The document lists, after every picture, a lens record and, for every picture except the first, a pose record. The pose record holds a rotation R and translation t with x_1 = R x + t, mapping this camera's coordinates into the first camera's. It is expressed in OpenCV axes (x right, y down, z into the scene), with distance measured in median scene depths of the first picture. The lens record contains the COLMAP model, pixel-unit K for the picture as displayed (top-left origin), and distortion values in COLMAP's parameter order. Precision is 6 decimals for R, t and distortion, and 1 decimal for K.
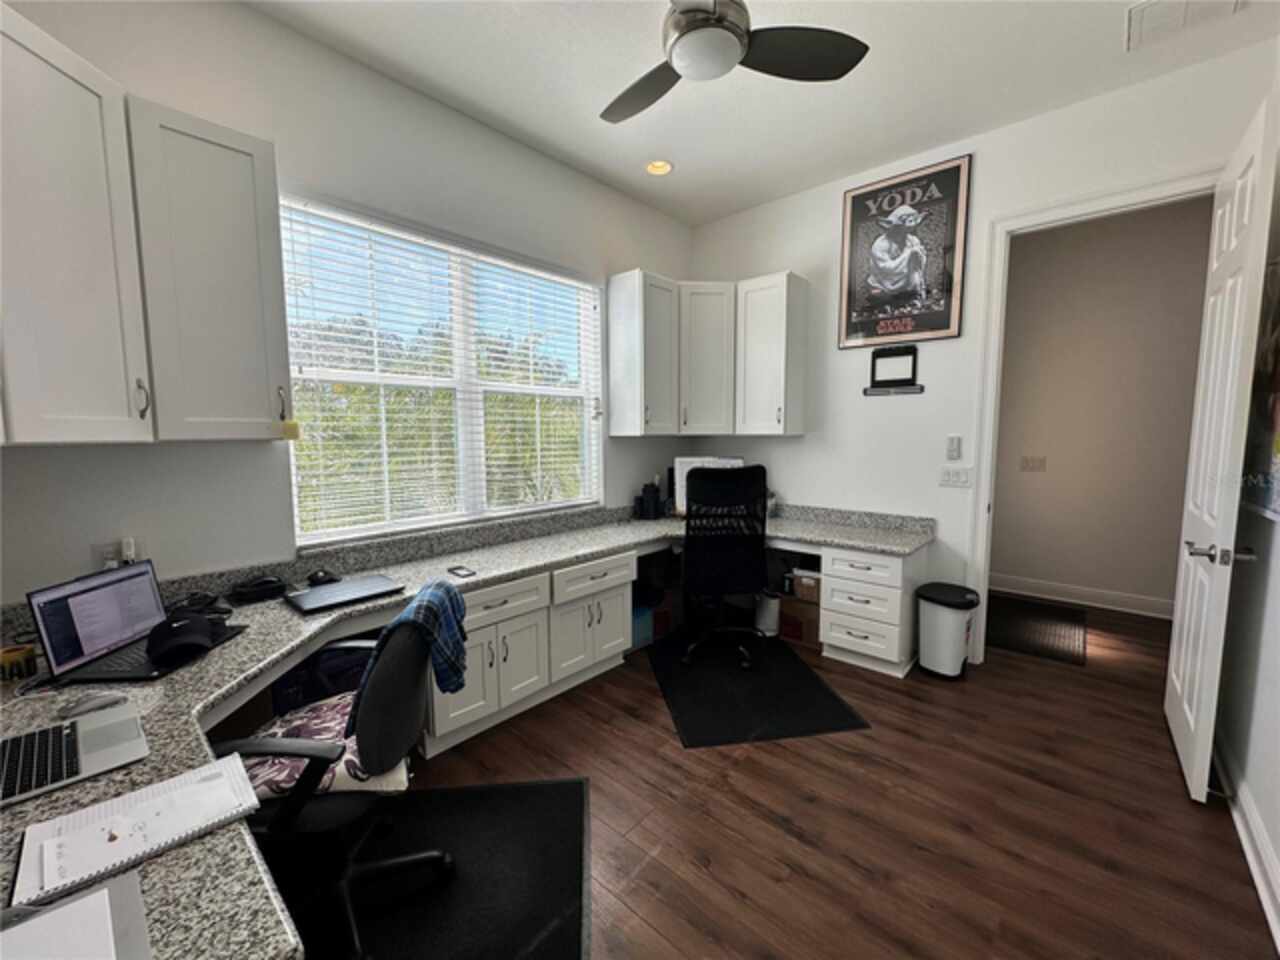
lens RADIAL K [[513.9, 0, 642.8], [0, 513.9, 479.3], [0, 0, 1]] dist [0.002779, 0.000073]
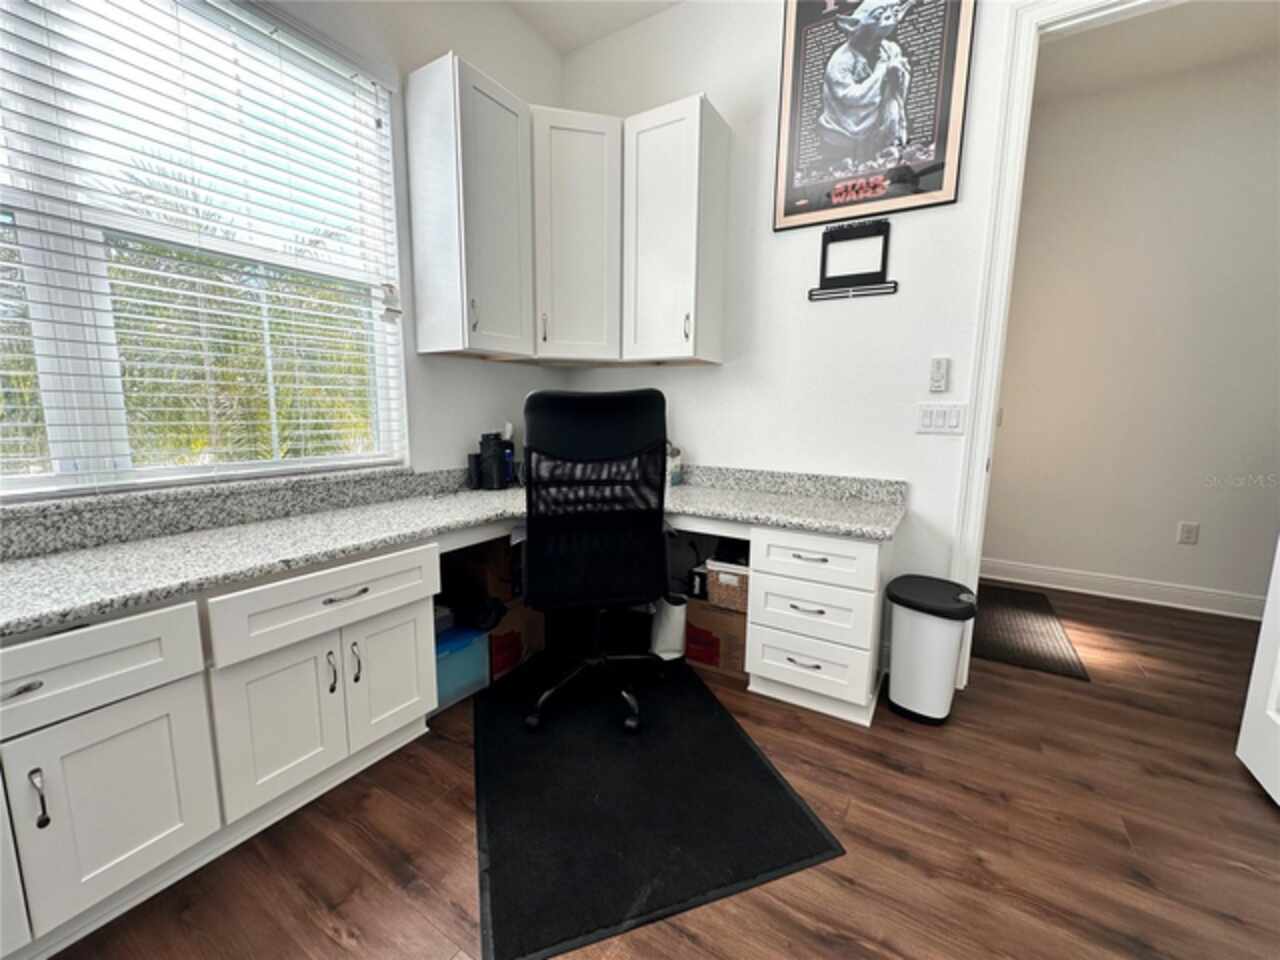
lens RADIAL K [[513.9, 0, 639.8], [0, 513.9, 481.4], [0, 0, 1]] dist [0.002779, 0.000073]
pose [[0.985671, -0.008449, 0.168468, 0.103642], [-0.000499, 0.998594, 0.053001, 0.040058], [-0.168679, -0.052325, 0.984281, 0.390964]]
